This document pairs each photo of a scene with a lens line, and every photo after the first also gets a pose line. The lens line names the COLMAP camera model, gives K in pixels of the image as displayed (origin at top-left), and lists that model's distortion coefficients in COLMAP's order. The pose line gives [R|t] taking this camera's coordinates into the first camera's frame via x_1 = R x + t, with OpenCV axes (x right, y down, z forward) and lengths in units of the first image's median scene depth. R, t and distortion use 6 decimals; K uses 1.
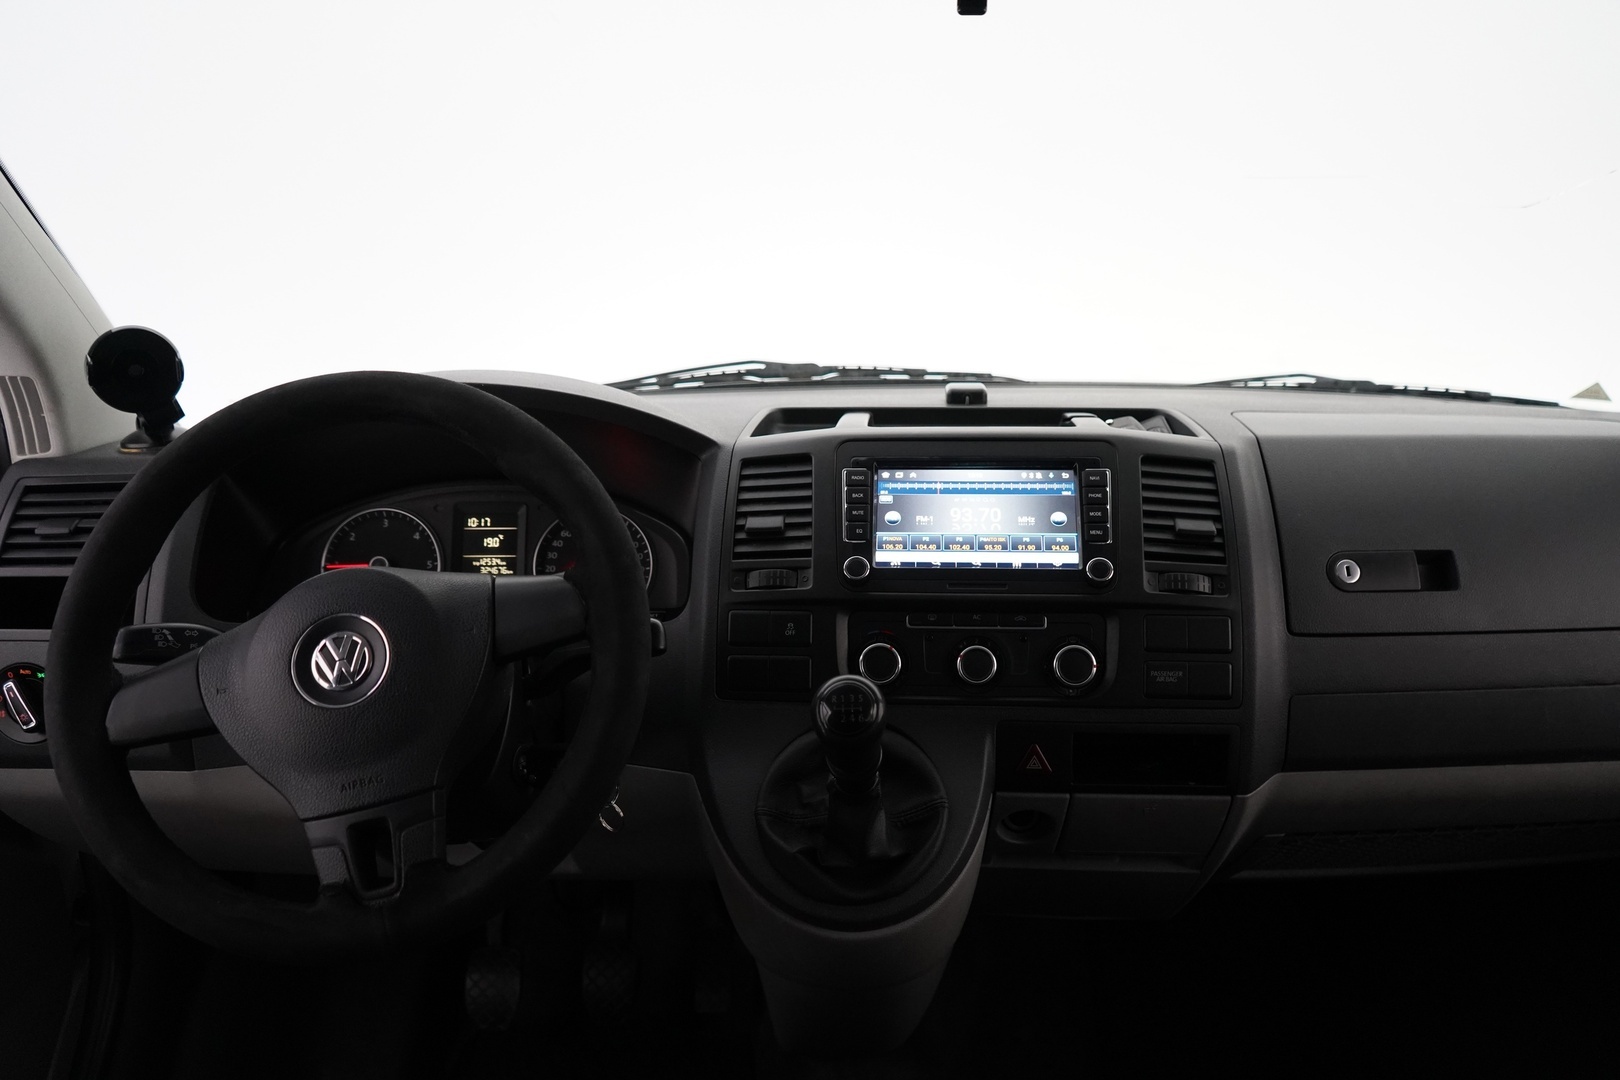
lens RADIAL K [[1388.7, 0, 810.0], [0, 1388.7, 540.0], [0, 0, 1]] dist [0.008259, 0.014418]
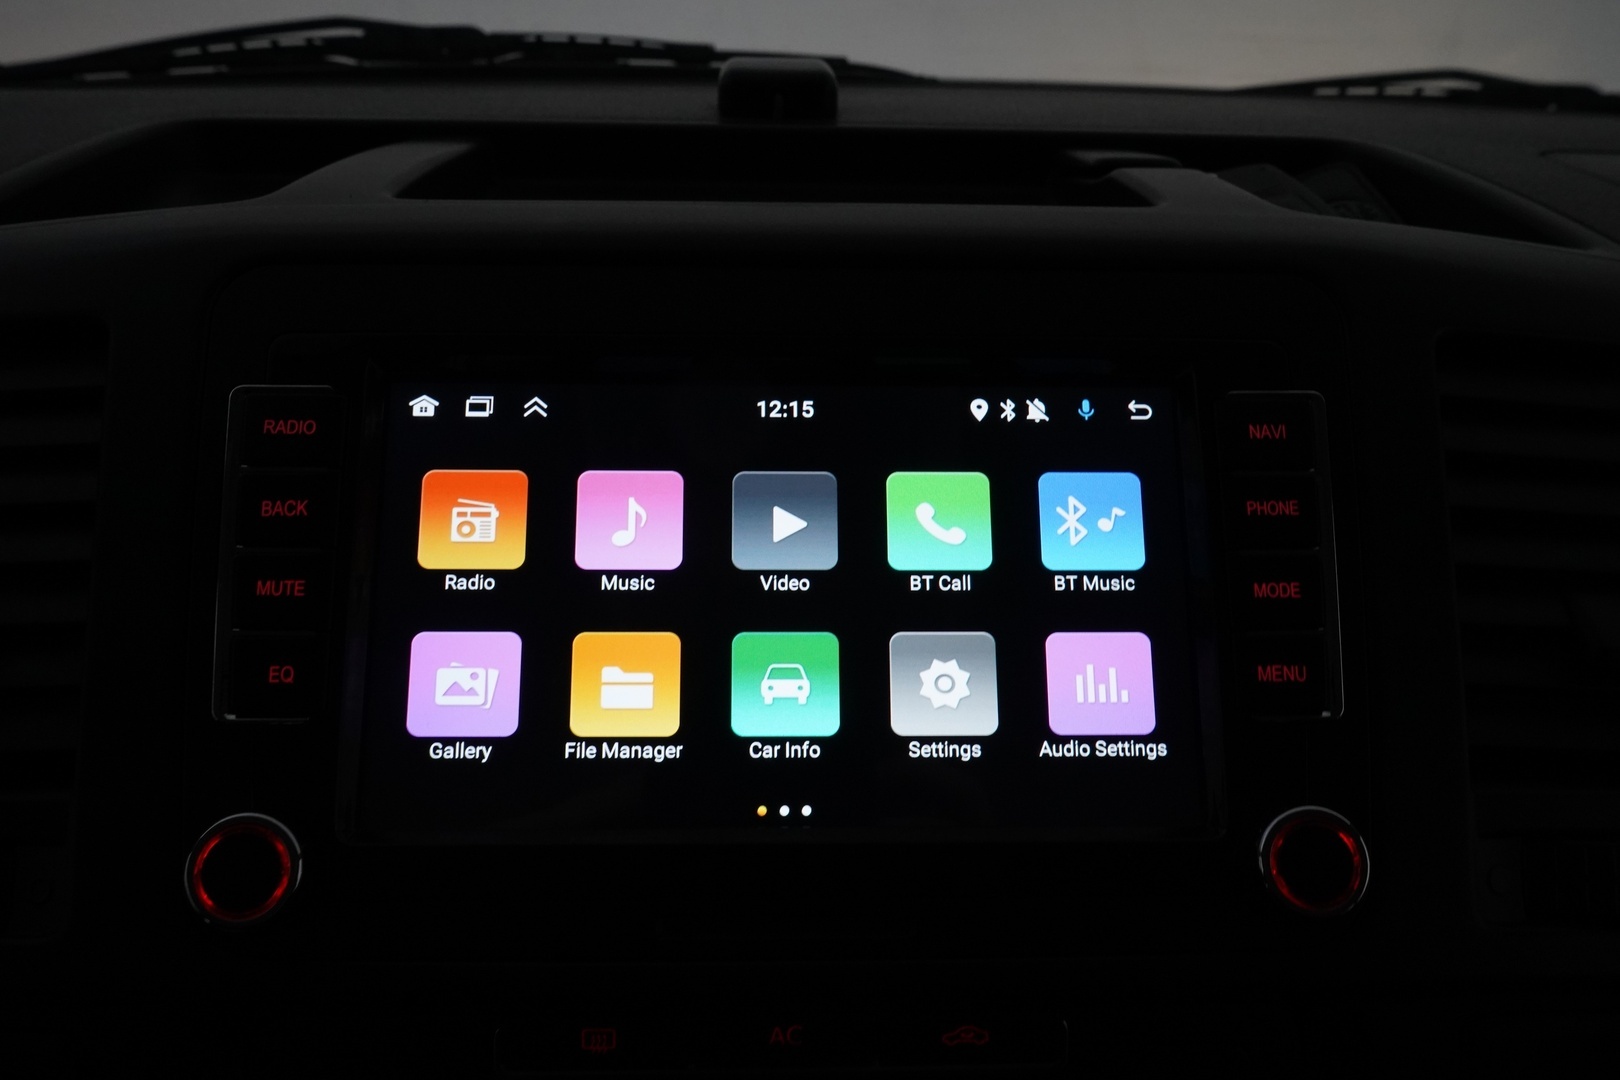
lens RADIAL K [[1388.7, 0, 810.0], [0, 1388.7, 540.0], [0, 0, 1]] dist [0.008259, 0.014418]
pose [[0.994407, -0.016554, 0.104309, 0.064182], [-0.003401, 0.982108, 0.188287, -0.046714], [-0.105560, -0.187589, 0.976559, 0.498399]]
